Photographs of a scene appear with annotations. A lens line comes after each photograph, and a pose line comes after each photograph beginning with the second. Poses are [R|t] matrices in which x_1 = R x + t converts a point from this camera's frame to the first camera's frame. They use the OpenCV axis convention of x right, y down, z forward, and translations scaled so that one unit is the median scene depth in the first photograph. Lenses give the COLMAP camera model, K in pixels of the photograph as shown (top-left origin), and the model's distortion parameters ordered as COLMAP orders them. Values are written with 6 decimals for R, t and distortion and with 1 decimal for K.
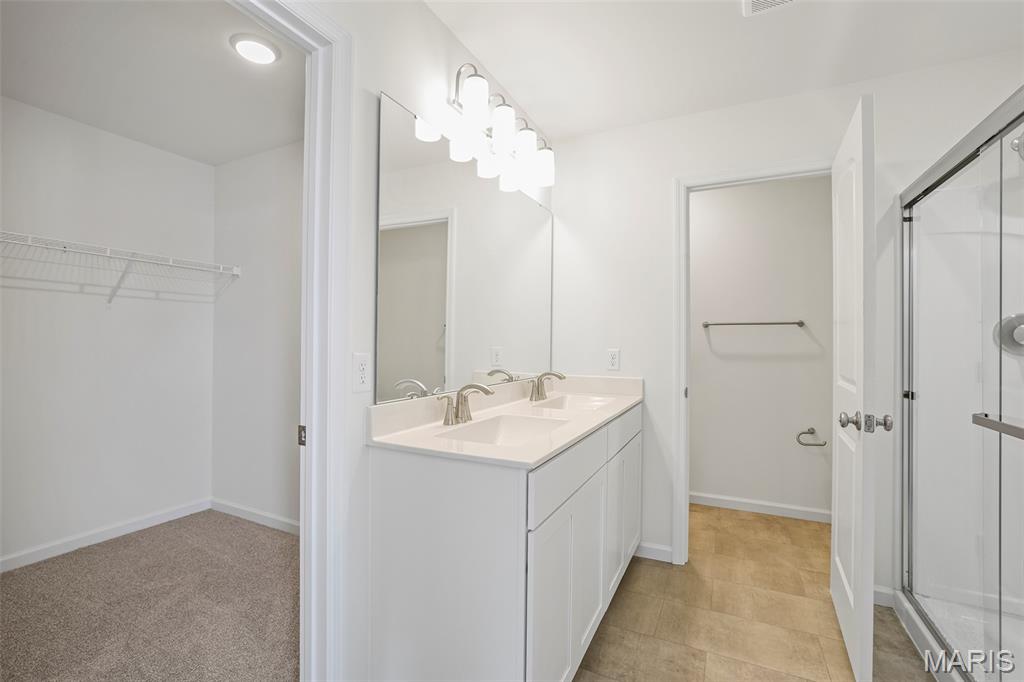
lens RADIAL K [[445.5, 0, 508.6], [0, 445.5, 336.4], [0, 0, 1]] dist [-0.027476, 0.009114]
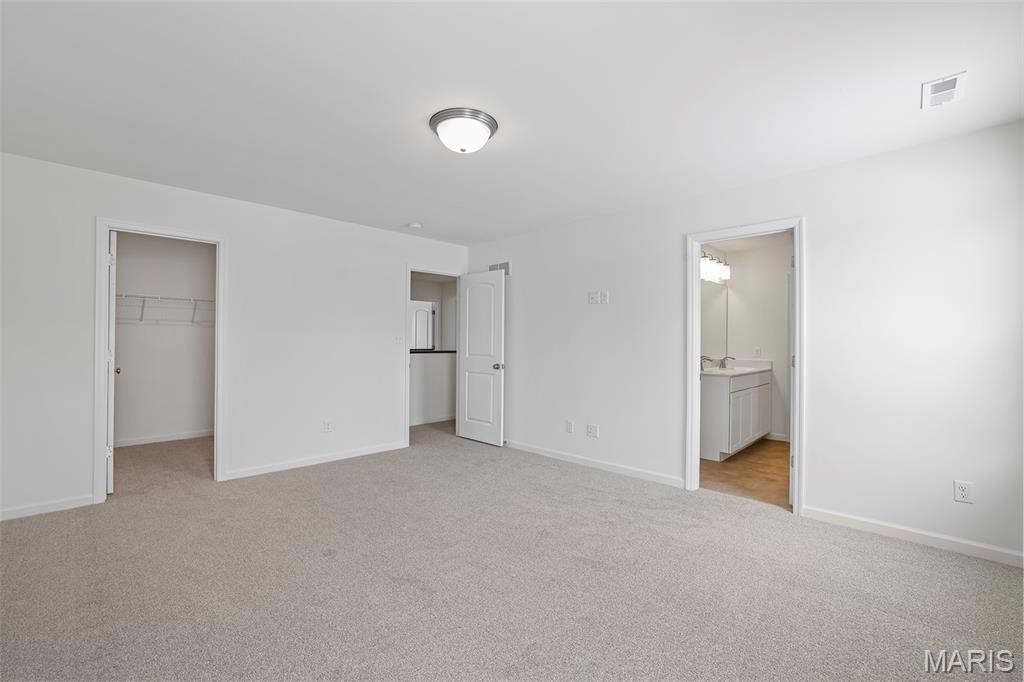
lens RADIAL K [[445.5, 0, 510.4], [0, 445.5, 340.2], [0, 0, 1]] dist [-0.027476, 0.009114]
pose [[0.953995, -0.005217, -0.299777, -0.207334], [0.008338, 0.999924, 0.009131, -0.028106], [0.299706, -0.011210, 0.953966, -1.094991]]
